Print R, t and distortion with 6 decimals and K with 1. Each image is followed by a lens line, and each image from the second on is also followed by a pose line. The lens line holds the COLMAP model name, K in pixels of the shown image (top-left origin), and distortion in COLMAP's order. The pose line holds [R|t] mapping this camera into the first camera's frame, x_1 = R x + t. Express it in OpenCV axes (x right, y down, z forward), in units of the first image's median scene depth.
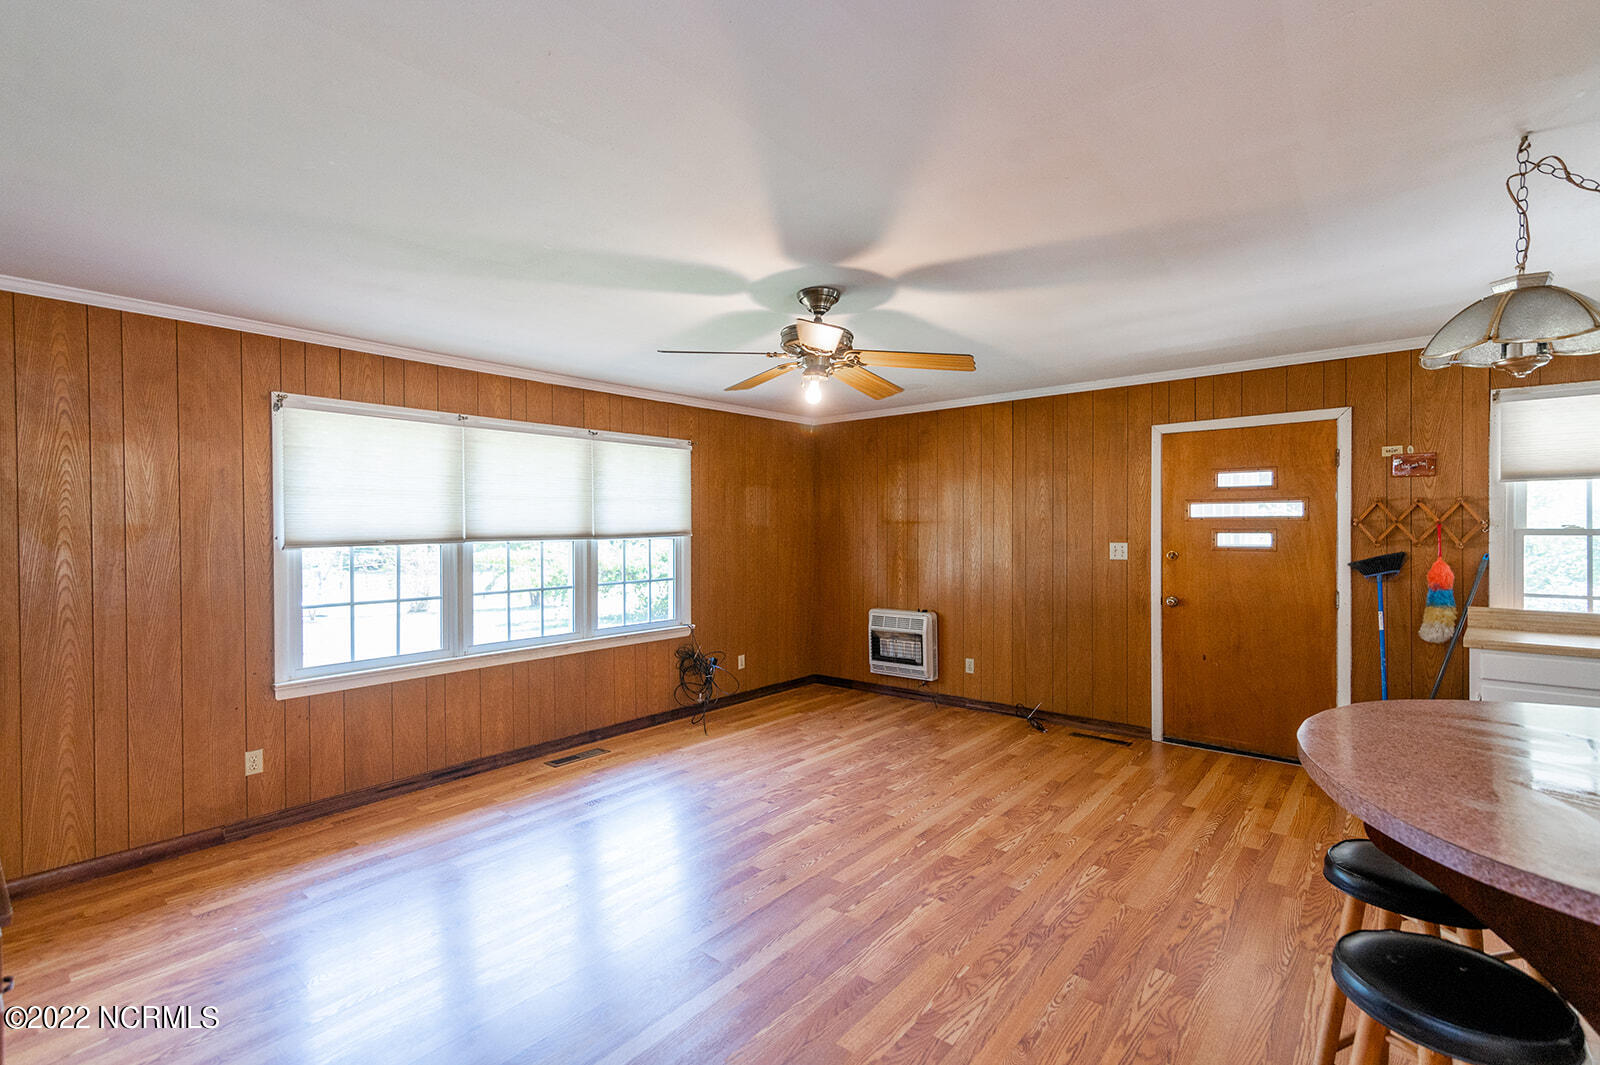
lens RADIAL K [[723.1, 0, 800.1], [0, 723.1, 534.9], [0, 0, 1]] dist [0.013311, -0.000464]
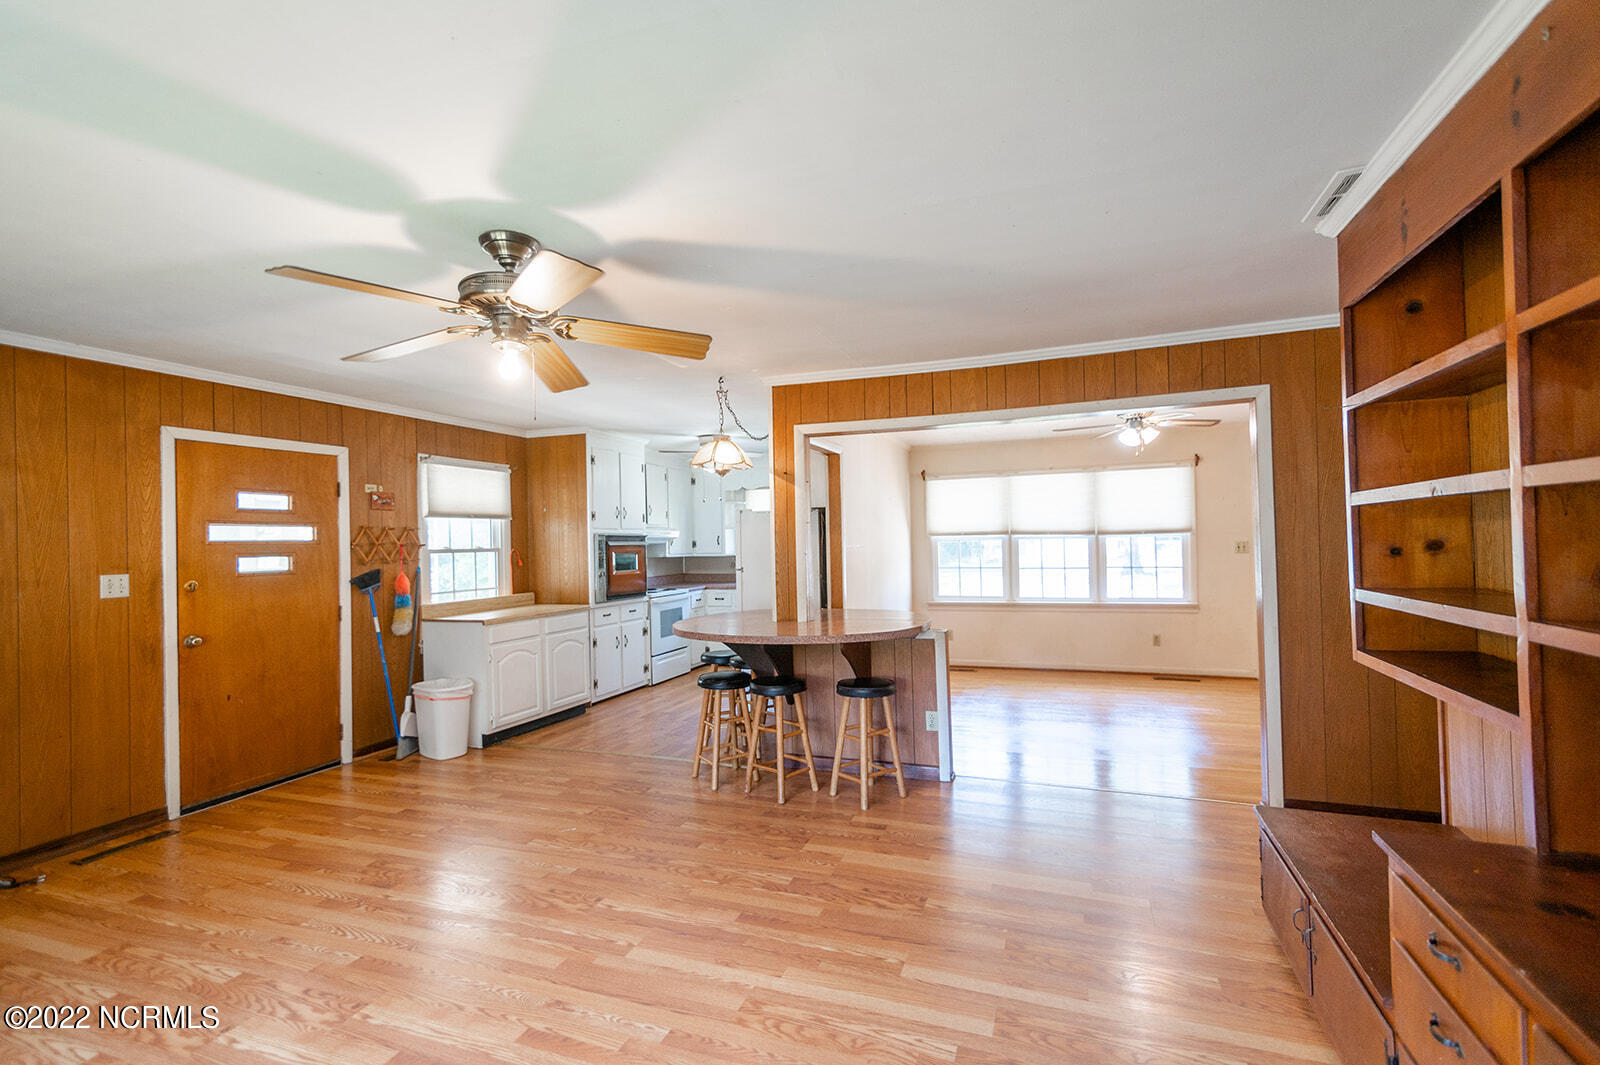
lens RADIAL K [[723.1, 0, 800.1], [0, 723.1, 534.9], [0, 0, 1]] dist [0.013311, -0.000464]
pose [[-0.340747, 0.020447, 0.939933, -0.582136], [0.034906, 0.999349, -0.009086, 0.001763], [-0.939507, 0.029714, -0.341239, 0.703413]]
